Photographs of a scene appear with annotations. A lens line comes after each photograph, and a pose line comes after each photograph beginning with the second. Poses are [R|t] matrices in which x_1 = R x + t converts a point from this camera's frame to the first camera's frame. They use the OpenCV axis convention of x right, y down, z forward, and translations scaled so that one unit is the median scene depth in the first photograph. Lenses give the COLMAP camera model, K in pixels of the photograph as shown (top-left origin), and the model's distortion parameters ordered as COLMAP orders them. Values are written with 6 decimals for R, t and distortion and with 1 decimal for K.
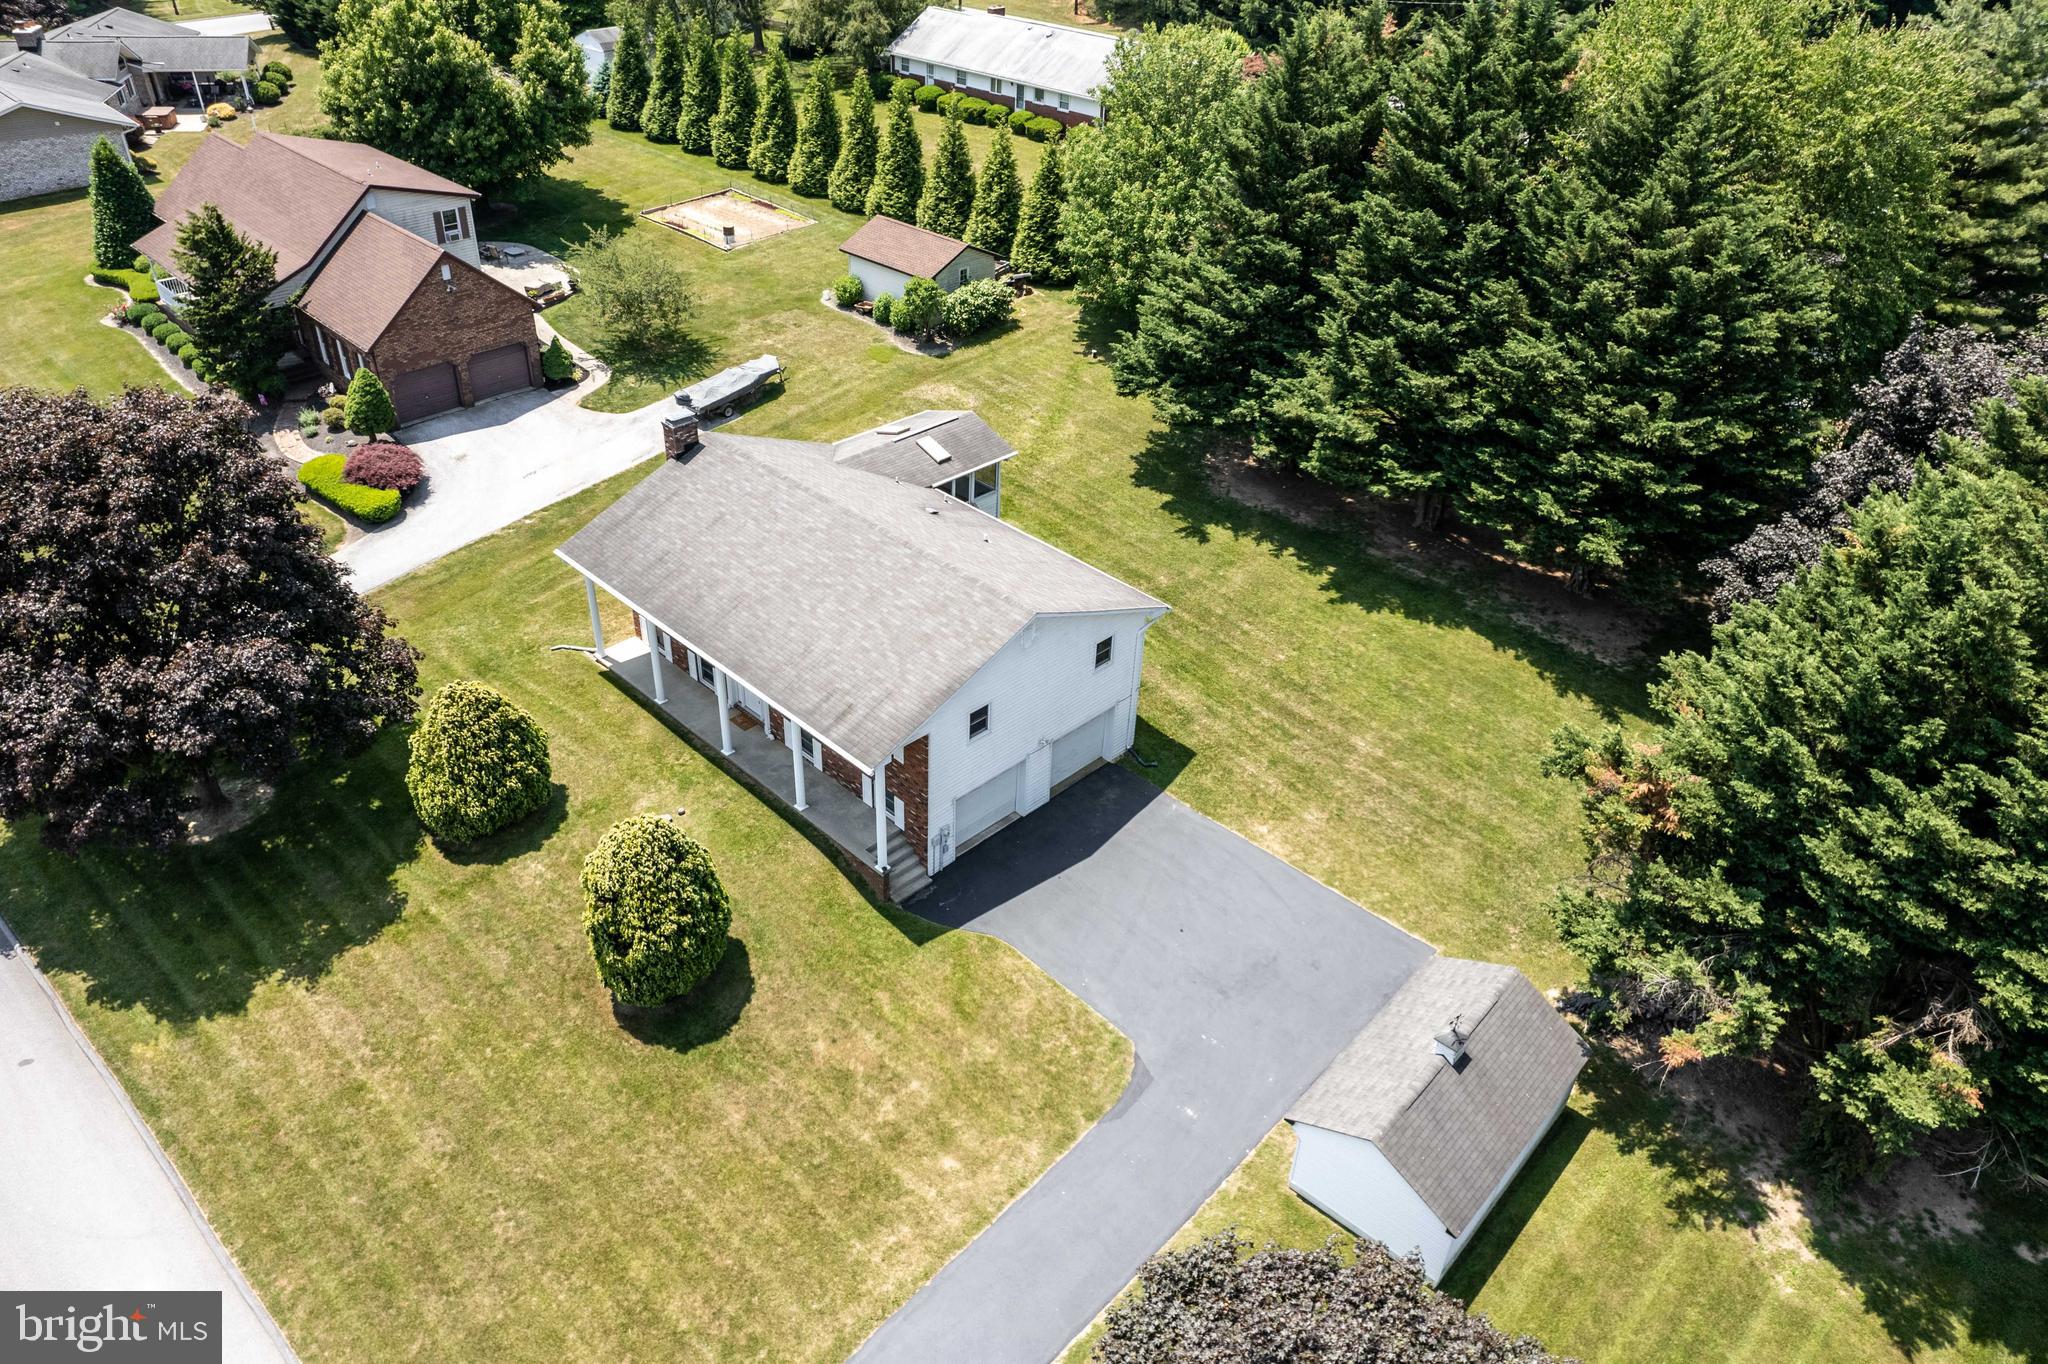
lens RADIAL K [[1409.7, 0, 1037.9], [0, 1409.7, 674.6], [0, 0, 1]] dist [-0.057214, 0.003123]
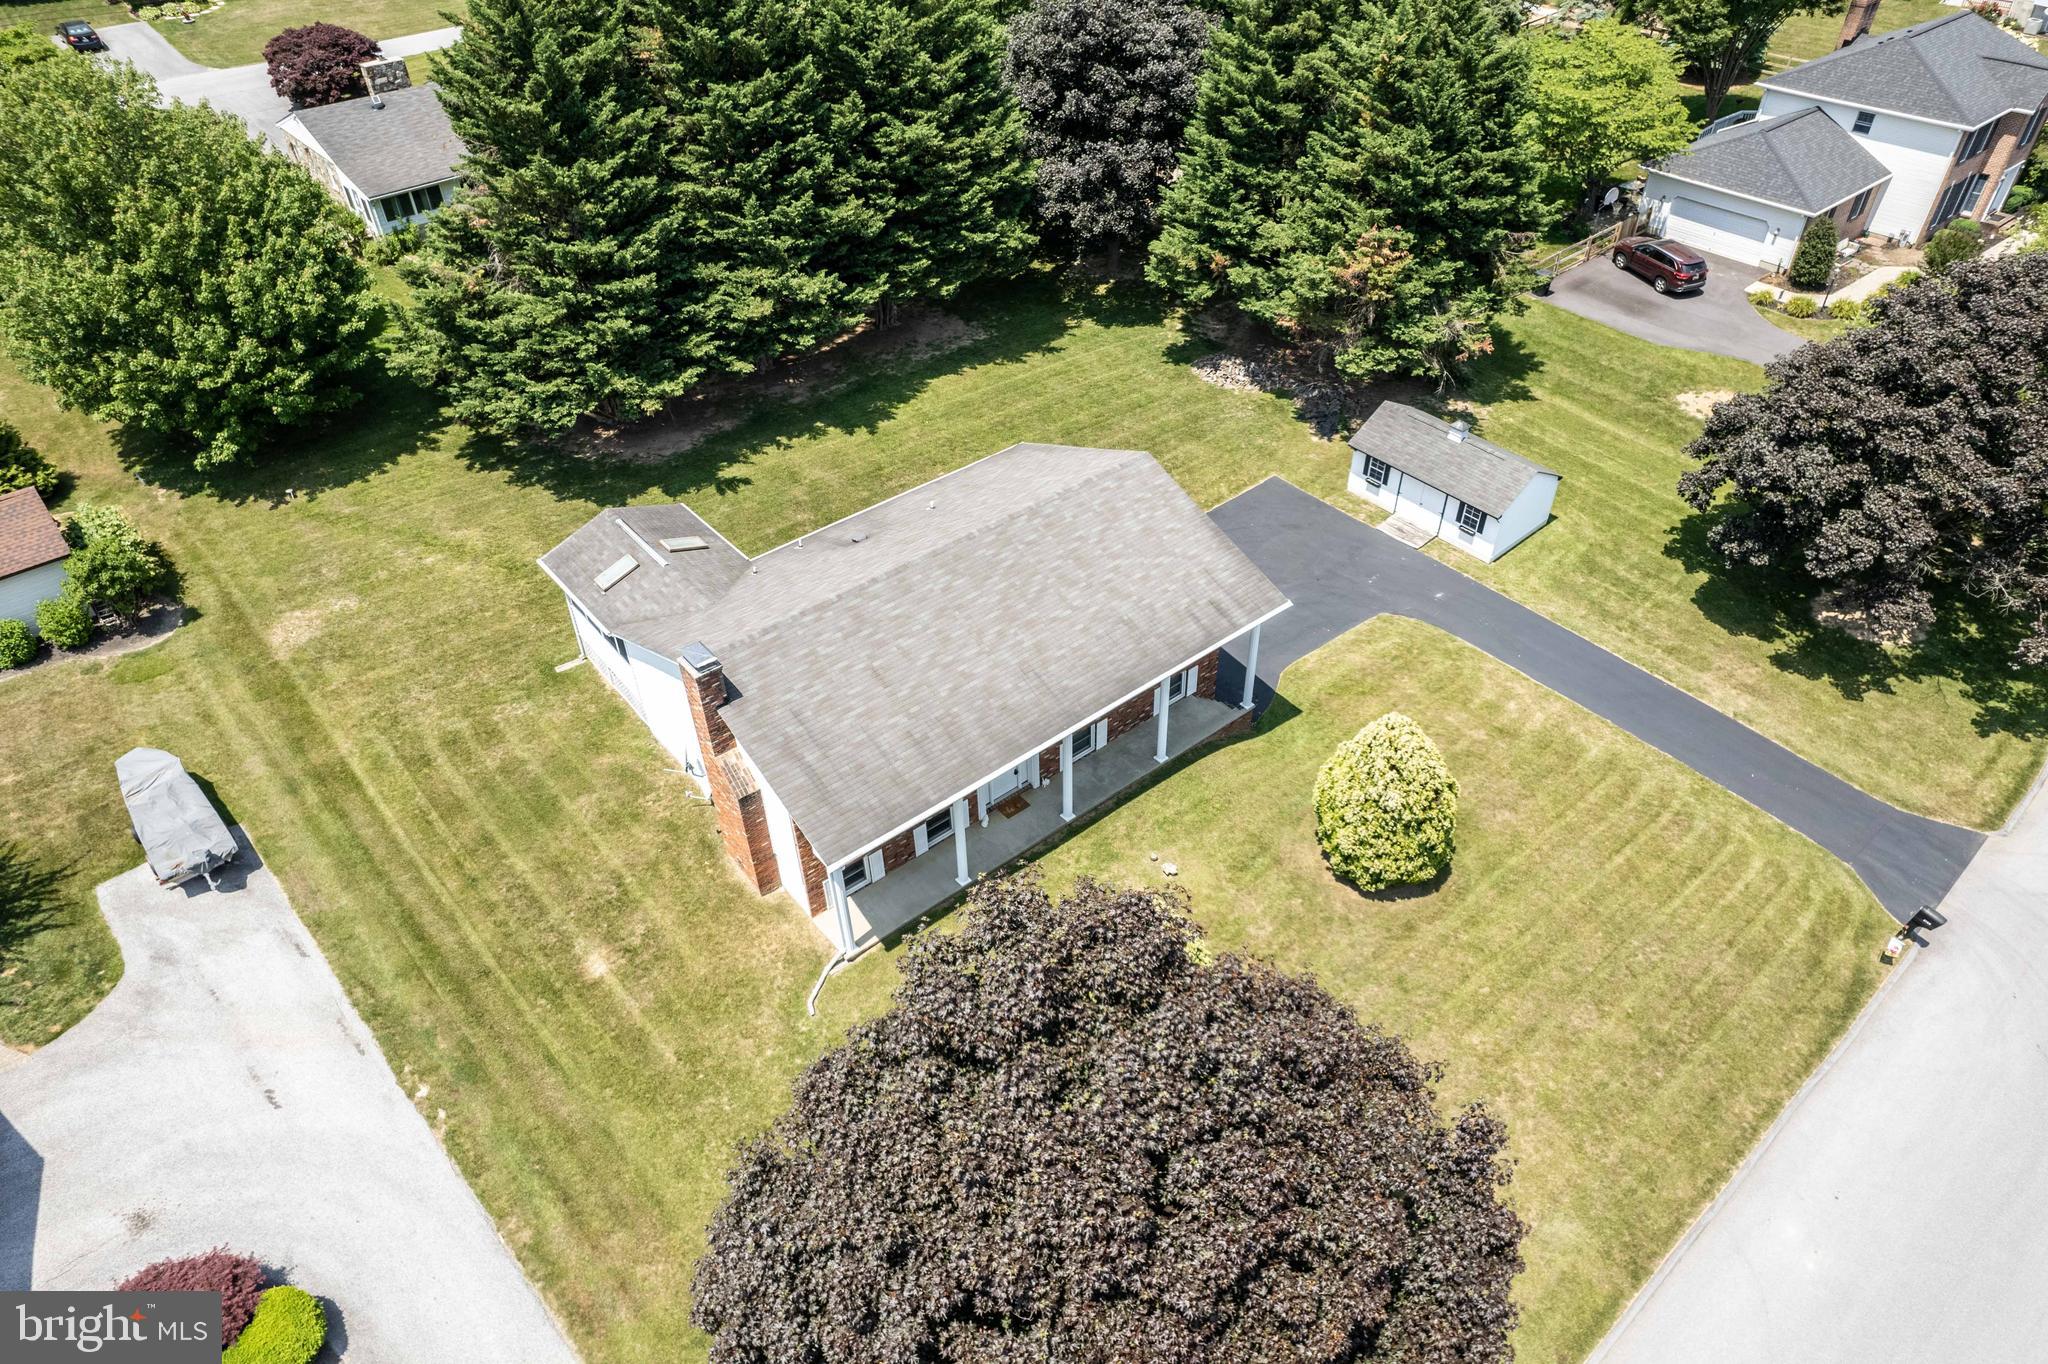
lens RADIAL K [[1319.4, 0, 1024.0], [0, 1319.4, 682.0], [0, 0, 1]] dist [-0.065584, 0.059117]
pose [[0.106582, -0.671304, 0.733479, -0.692609], [0.575925, 0.643014, 0.504820, -0.392733], [-0.810525, 0.368624, 0.455154, 0.521414]]
